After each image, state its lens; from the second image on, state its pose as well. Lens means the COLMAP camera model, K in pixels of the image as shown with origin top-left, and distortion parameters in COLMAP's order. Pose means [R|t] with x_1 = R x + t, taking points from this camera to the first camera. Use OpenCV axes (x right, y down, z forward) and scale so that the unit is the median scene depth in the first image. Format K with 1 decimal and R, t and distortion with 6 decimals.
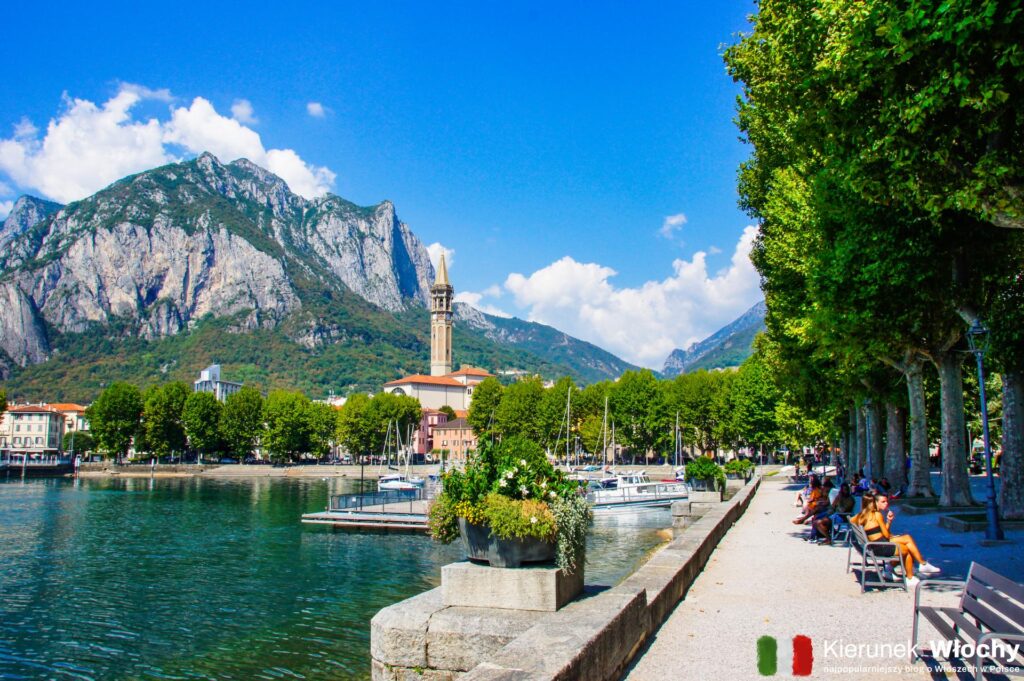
lens RADIAL K [[811.2, 0, 512.0], [0, 811.2, 340.5], [0, 0, 1]] dist [-0.154305, 0.155816]
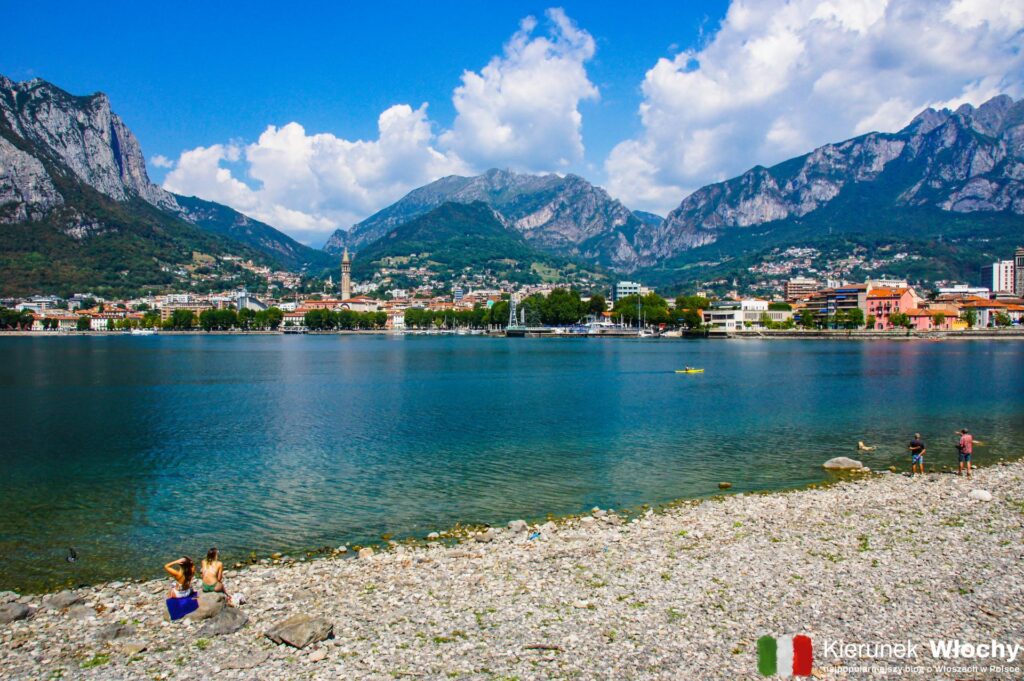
lens RADIAL K [[811.2, 0, 512.0], [0, 811.2, 340.5], [0, 0, 1]] dist [-0.154305, 0.155816]
pose [[0.907465, -0.004572, 0.420102, -0.107067], [-0.062133, 0.987485, 0.144961, -0.035090], [-0.415507, -0.157649, 0.895824, -0.244946]]
